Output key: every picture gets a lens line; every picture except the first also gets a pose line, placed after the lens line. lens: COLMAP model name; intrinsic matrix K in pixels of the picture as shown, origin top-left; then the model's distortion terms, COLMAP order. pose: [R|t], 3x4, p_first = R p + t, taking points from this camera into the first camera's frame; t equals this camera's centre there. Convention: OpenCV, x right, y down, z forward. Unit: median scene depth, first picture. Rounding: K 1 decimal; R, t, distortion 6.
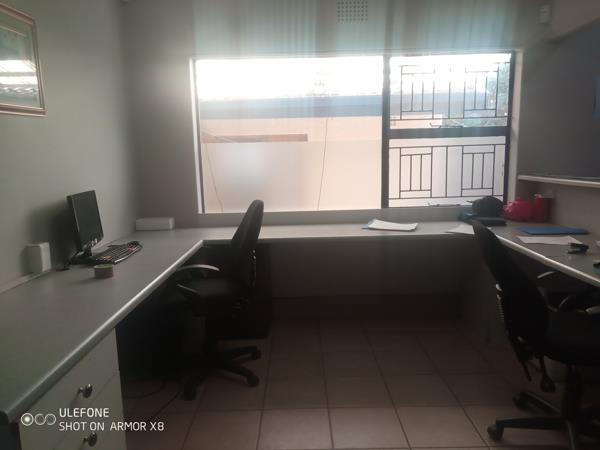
lens RADIAL K [[466.7, 0, 303.1], [0, 466.7, 227.9], [0, 0, 1]] dist [0.035315, -0.008547]
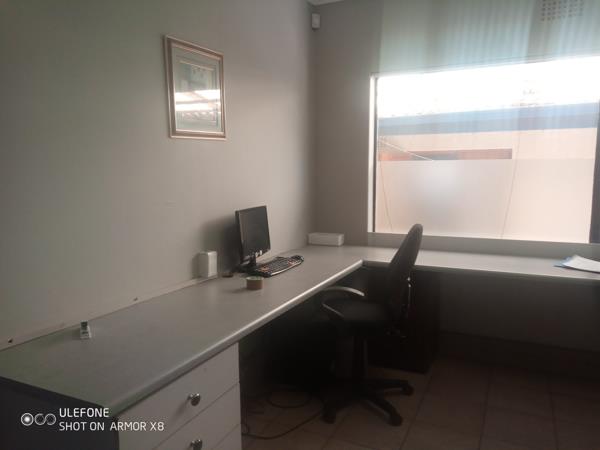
lens RADIAL K [[466.7, 0, 303.1], [0, 466.7, 227.9], [0, 0, 1]] dist [0.035315, -0.008547]
pose [[0.898931, 0.072024, -0.432129, 0.100756], [-0.082980, 0.996530, -0.006524, -0.028278], [0.430160, 0.041722, 0.901788, 0.068071]]
